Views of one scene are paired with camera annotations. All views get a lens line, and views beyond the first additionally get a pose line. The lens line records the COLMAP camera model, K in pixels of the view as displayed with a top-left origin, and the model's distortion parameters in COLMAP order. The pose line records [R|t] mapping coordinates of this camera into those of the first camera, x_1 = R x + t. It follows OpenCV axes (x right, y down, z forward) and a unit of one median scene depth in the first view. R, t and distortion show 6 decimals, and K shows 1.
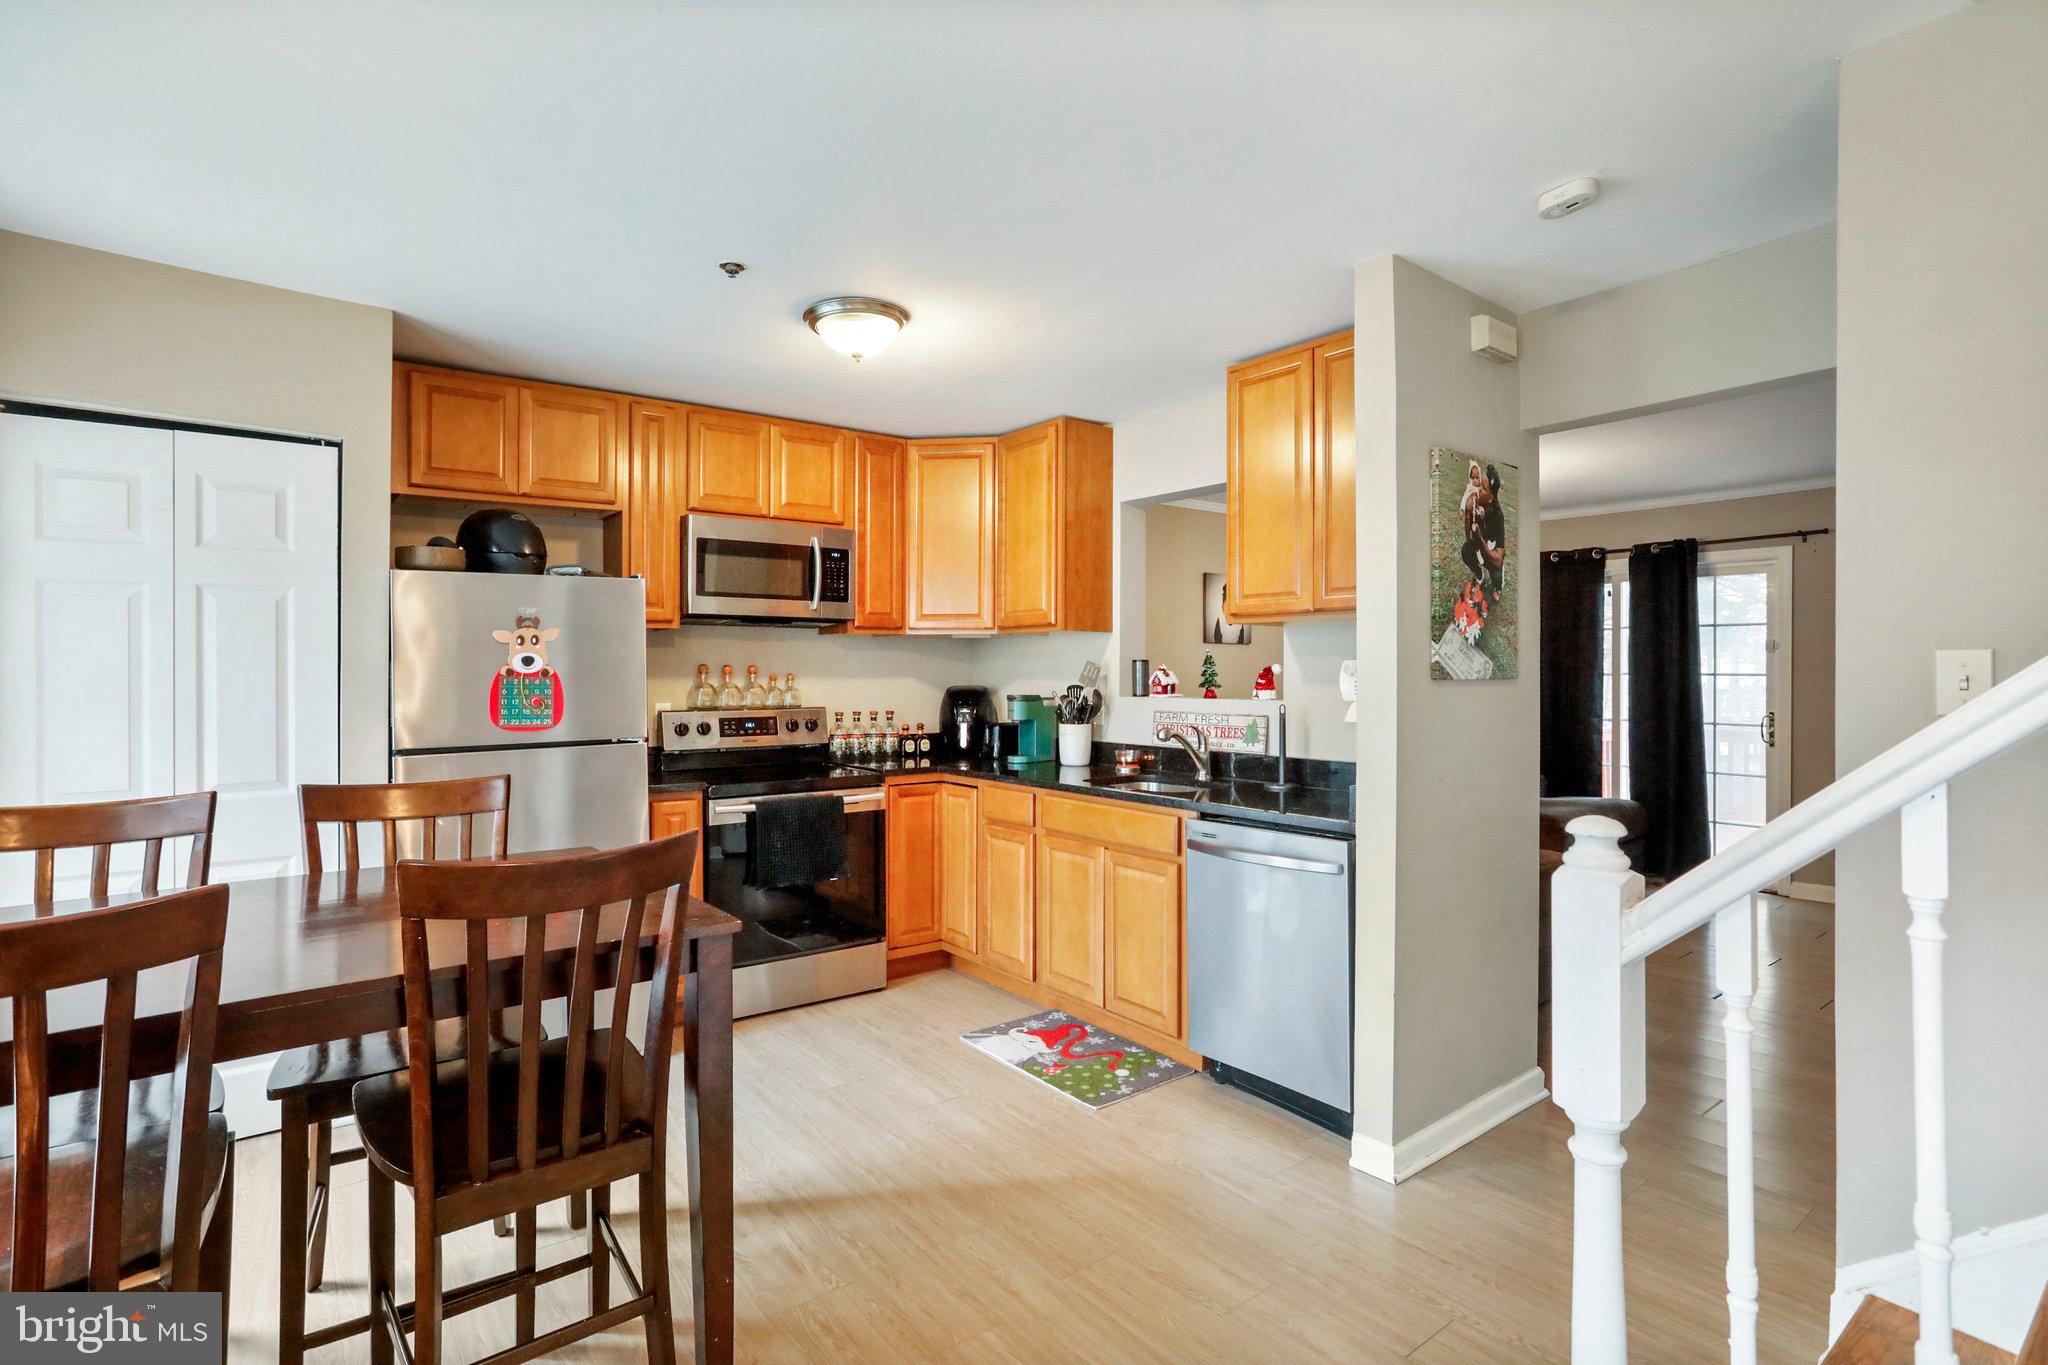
lens RADIAL K [[978.9, 0, 1024.2], [0, 978.9, 671.7], [0, 0, 1]] dist [-0.005029, 0.002982]
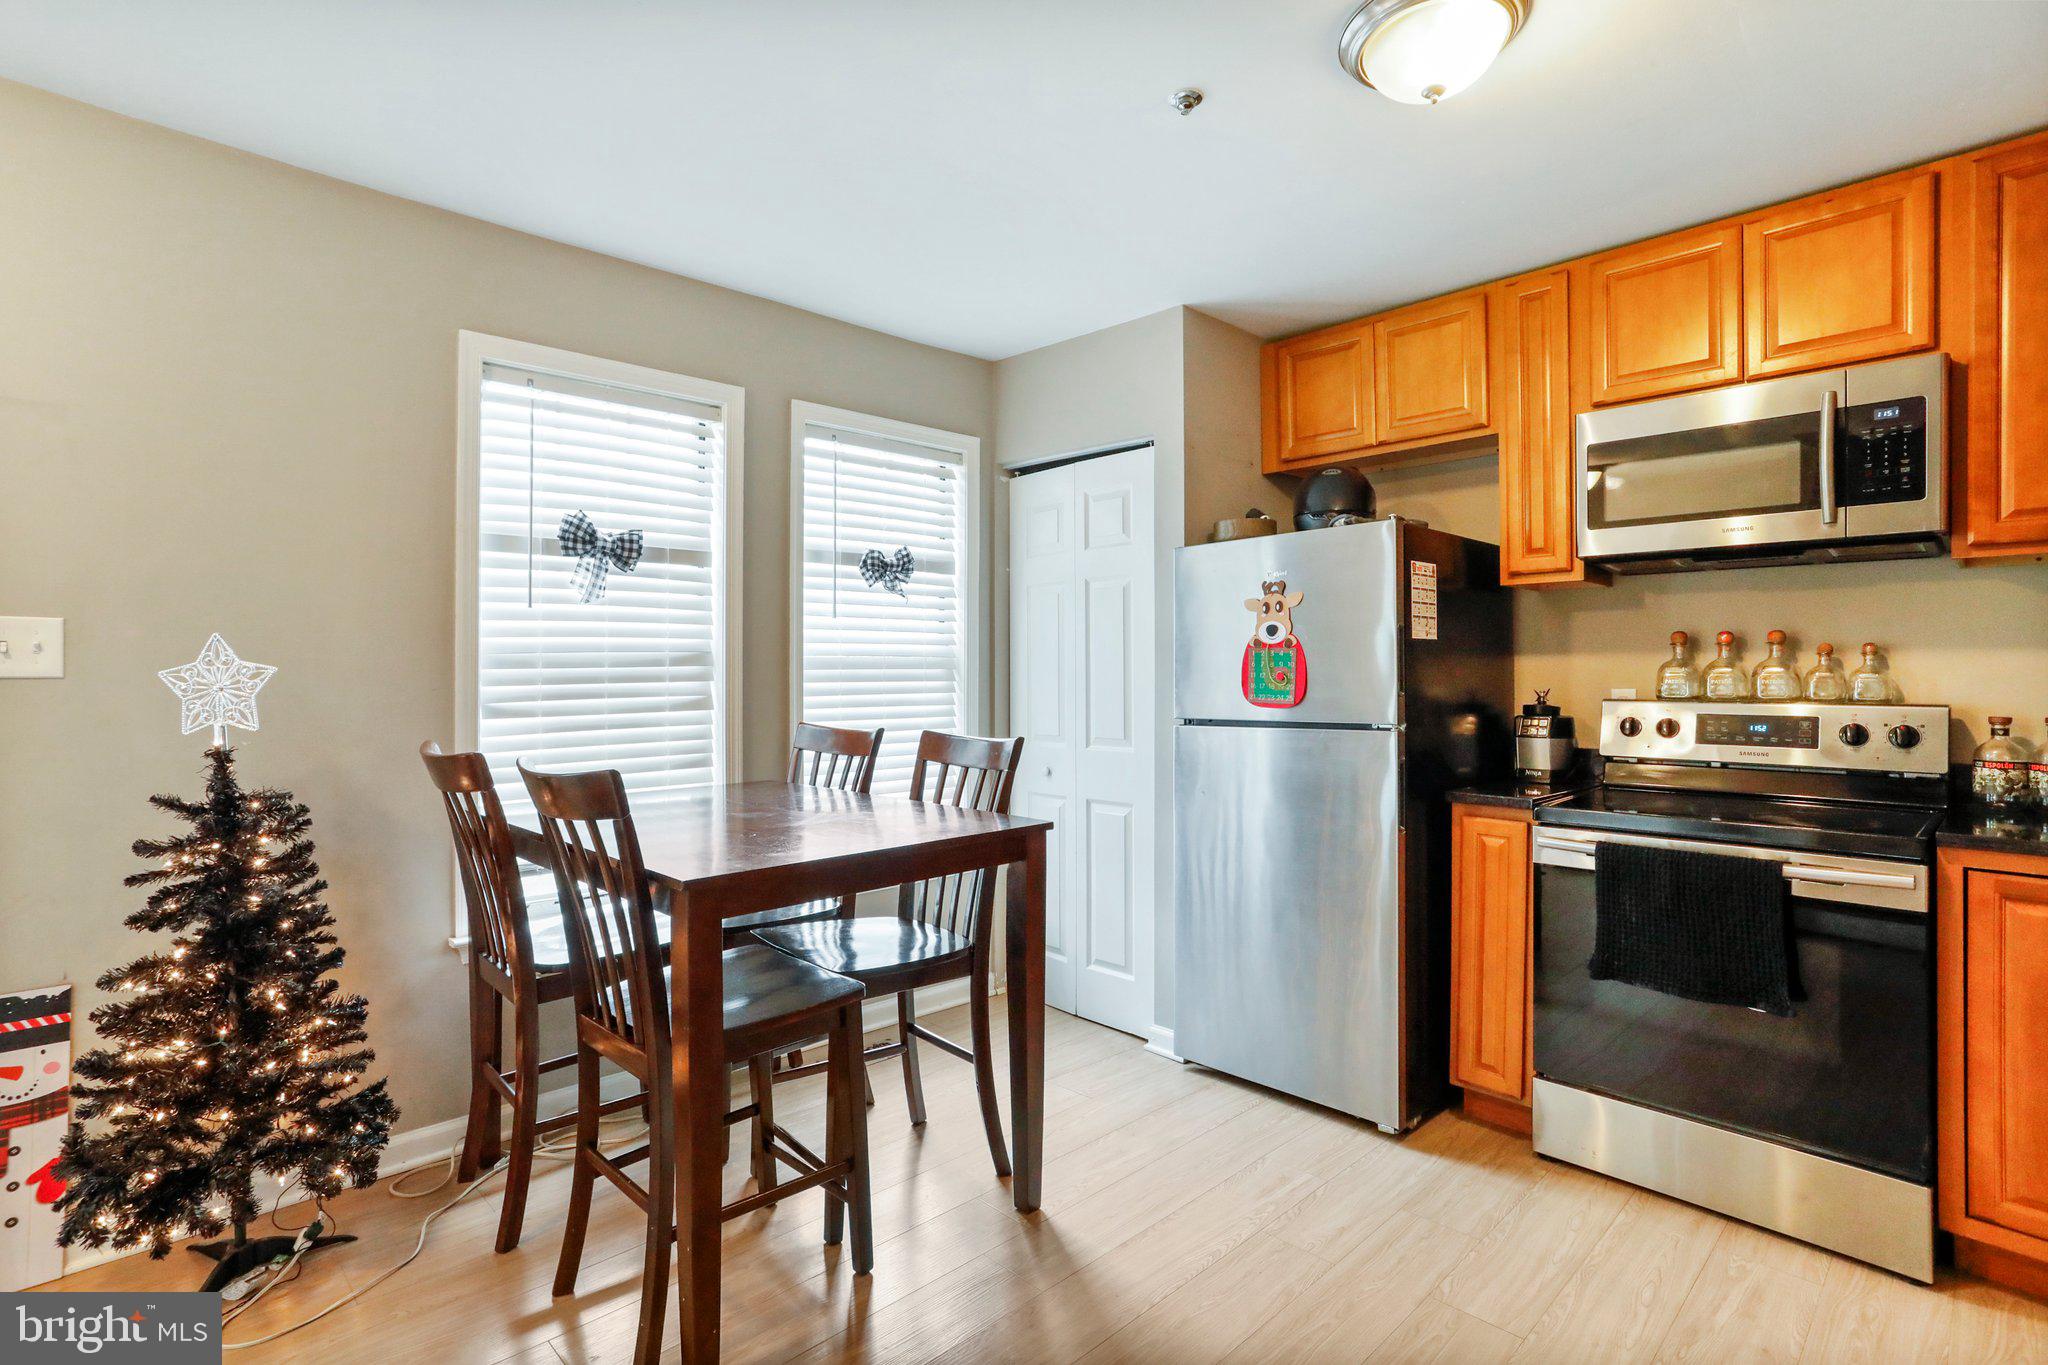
lens RADIAL K [[978.9, 0, 1023.7], [0, 978.9, 673.1], [0, 0, 1]] dist [-0.005029, 0.002982]
pose [[0.139631, 0.002674, -0.990200, 0.303365], [-0.001562, 0.999996, 0.002481, 0.022594], [0.990202, 0.001200, 0.139634, 0.537104]]
